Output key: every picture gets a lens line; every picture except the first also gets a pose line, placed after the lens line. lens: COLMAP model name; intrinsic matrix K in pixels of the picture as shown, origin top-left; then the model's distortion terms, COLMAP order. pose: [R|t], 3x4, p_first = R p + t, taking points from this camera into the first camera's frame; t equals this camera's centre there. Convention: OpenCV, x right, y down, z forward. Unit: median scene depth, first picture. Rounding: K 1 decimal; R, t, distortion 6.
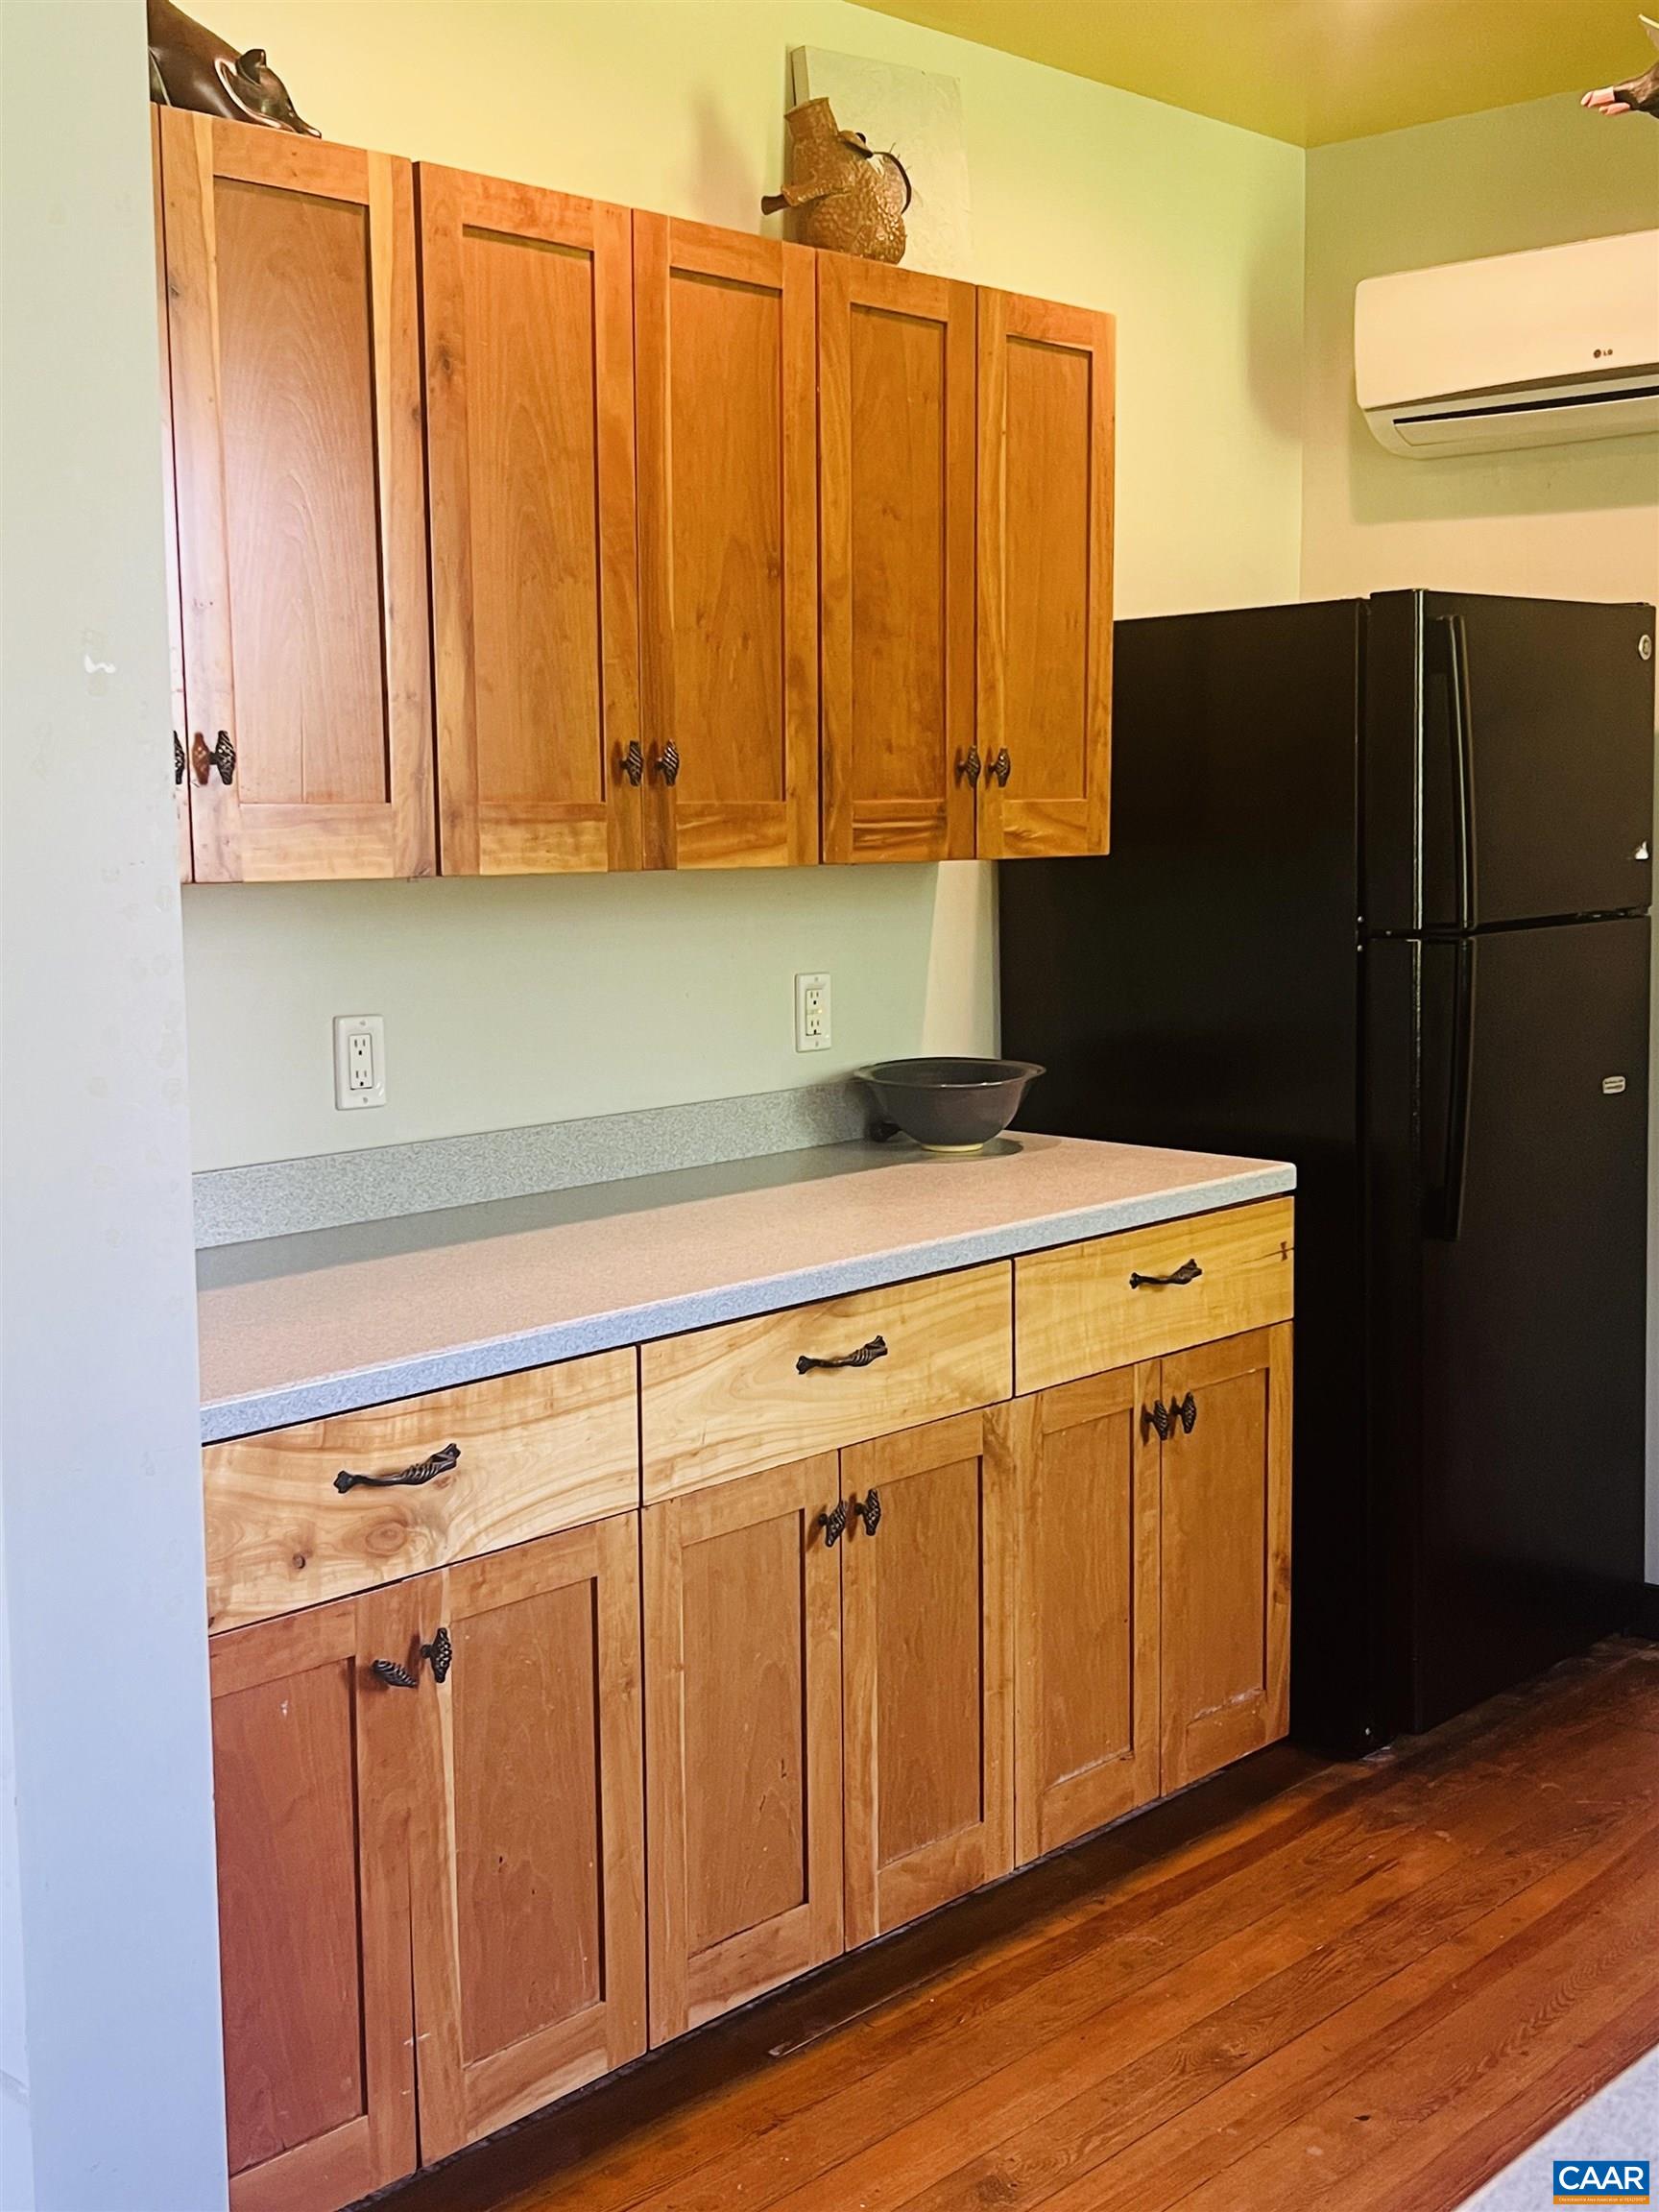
lens RADIAL K [[2615.7, 0, 841.8], [0, 2615.7, 1096.5], [0, 0, 1]] dist [0.036011, 0.000000]
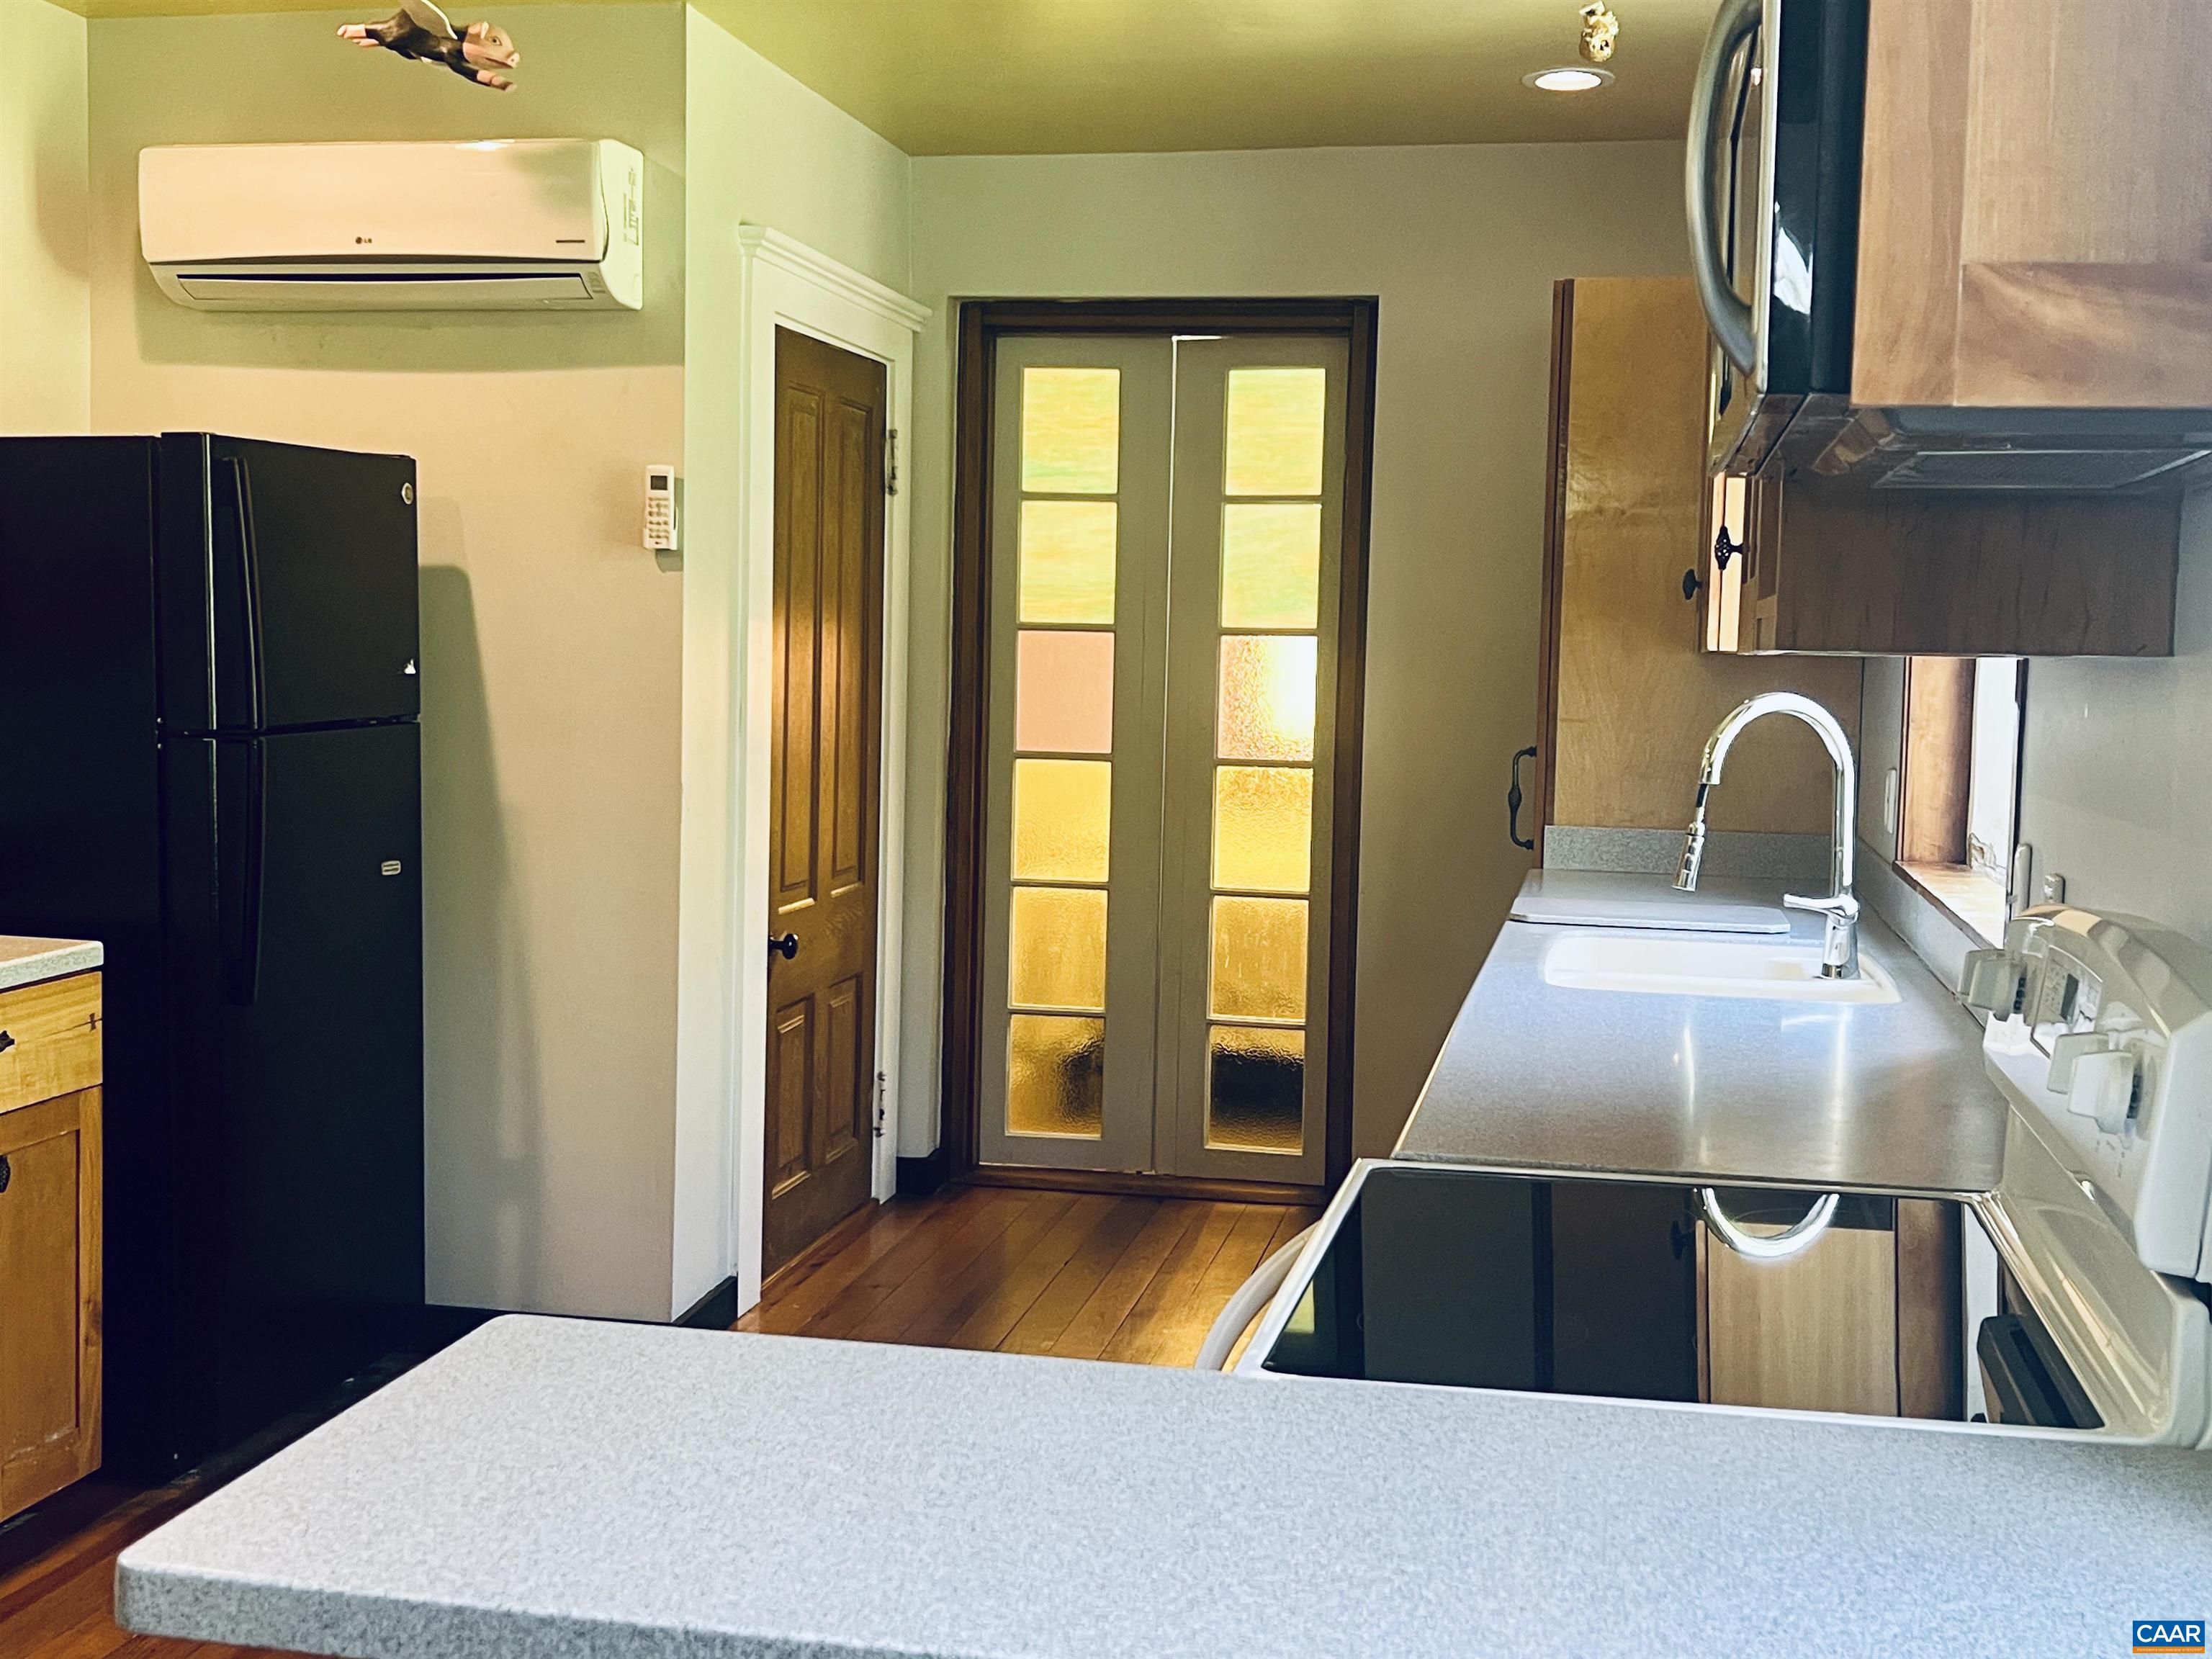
lens RADIAL K [[2615.7, 0, 1112.9], [0, 2615.7, 806.5], [0, 0, 1]] dist [0.036011, 0.000000]
pose [[0.853639, -0.009552, 0.520778, -0.039893], [0.029705, 0.999097, -0.030367, 0.014567], [-0.520018, 0.041393, 0.853152, -0.170467]]
